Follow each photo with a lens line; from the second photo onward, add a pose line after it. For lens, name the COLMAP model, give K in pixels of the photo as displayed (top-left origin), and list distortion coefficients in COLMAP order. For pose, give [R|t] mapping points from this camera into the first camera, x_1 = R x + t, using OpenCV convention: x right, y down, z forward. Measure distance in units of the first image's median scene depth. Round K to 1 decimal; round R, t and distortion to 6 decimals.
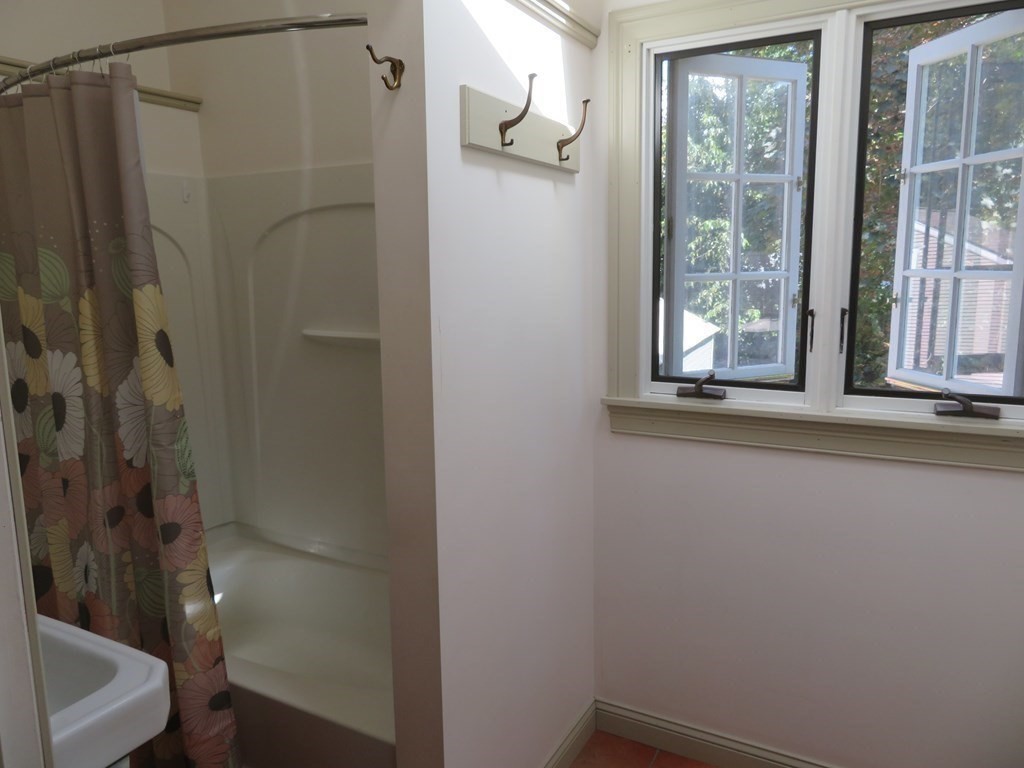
lens RADIAL K [[733.5, 0, 507.8], [0, 733.5, 381.9], [0, 0, 1]] dist [-0.010121, 0.008224]
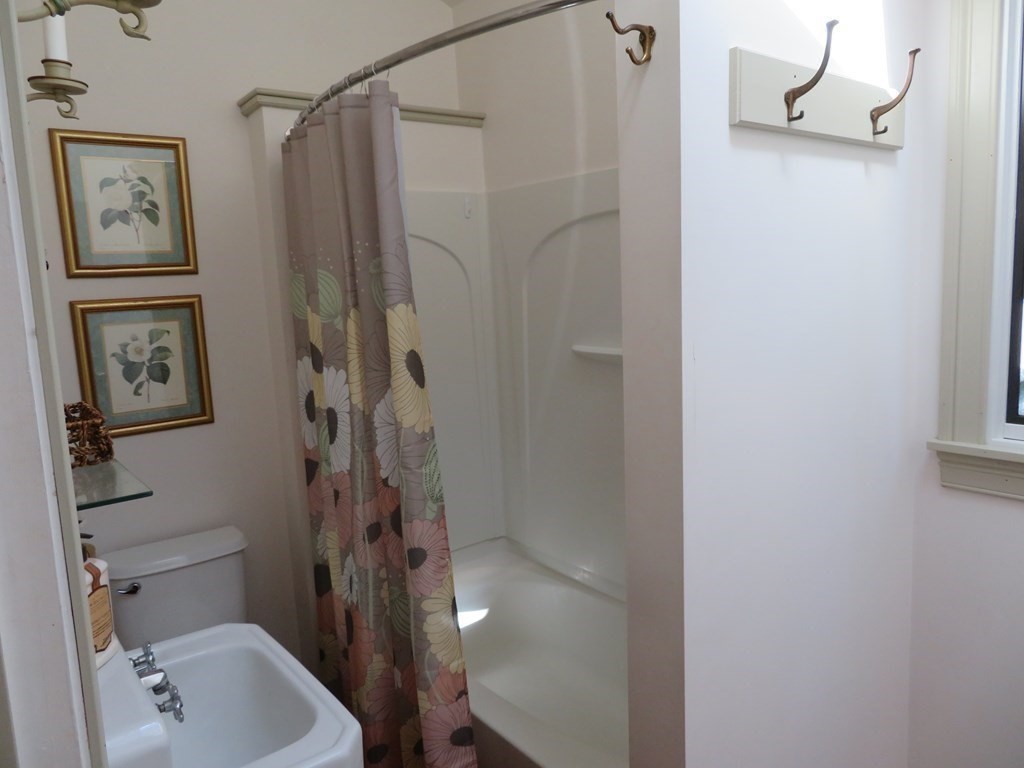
lens RADIAL K [[733.5, 0, 509.6], [0, 733.5, 383.5], [0, 0, 1]] dist [-0.010121, 0.008224]
pose [[0.918364, 0.028284, -0.394725, 0.030716], [-0.030540, 0.999533, 0.000567, -0.029499], [0.394556, 0.011534, 0.918799, 0.147271]]
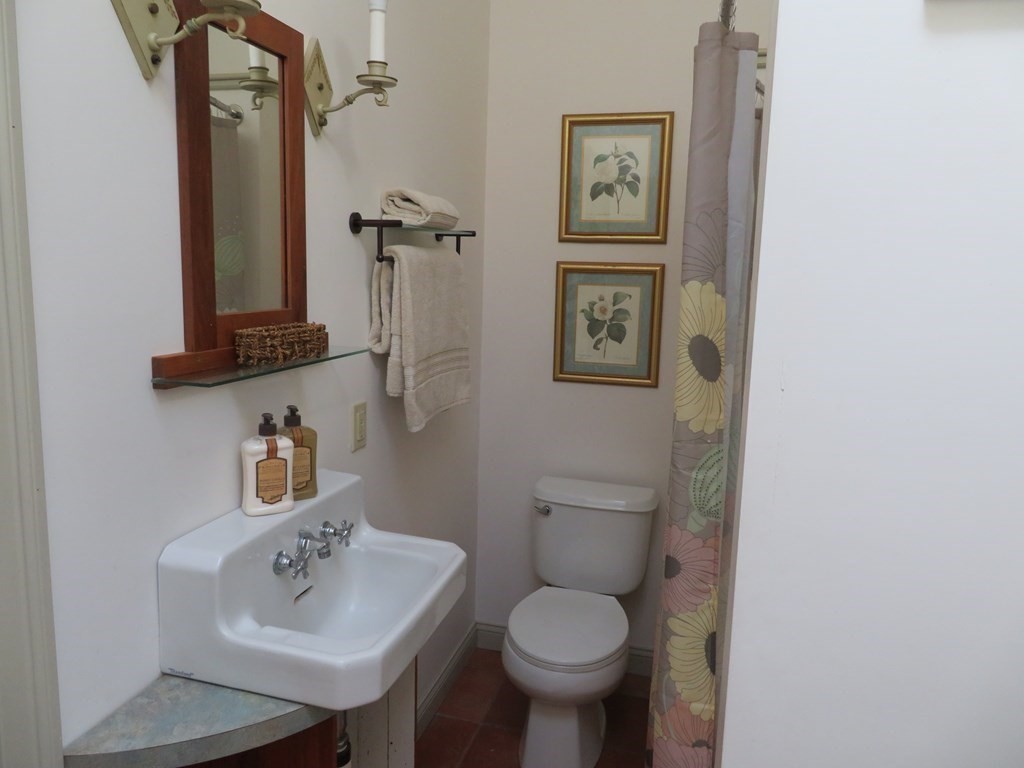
lens RADIAL K [[733.5, 0, 509.9], [0, 733.5, 383.7], [0, 0, 1]] dist [-0.010121, 0.008224]
pose [[0.218879, 0.175227, -0.959889, 0.285934], [-0.188339, 0.972831, 0.134643, -0.084823], [0.957403, 0.151314, 0.245935, 0.561137]]
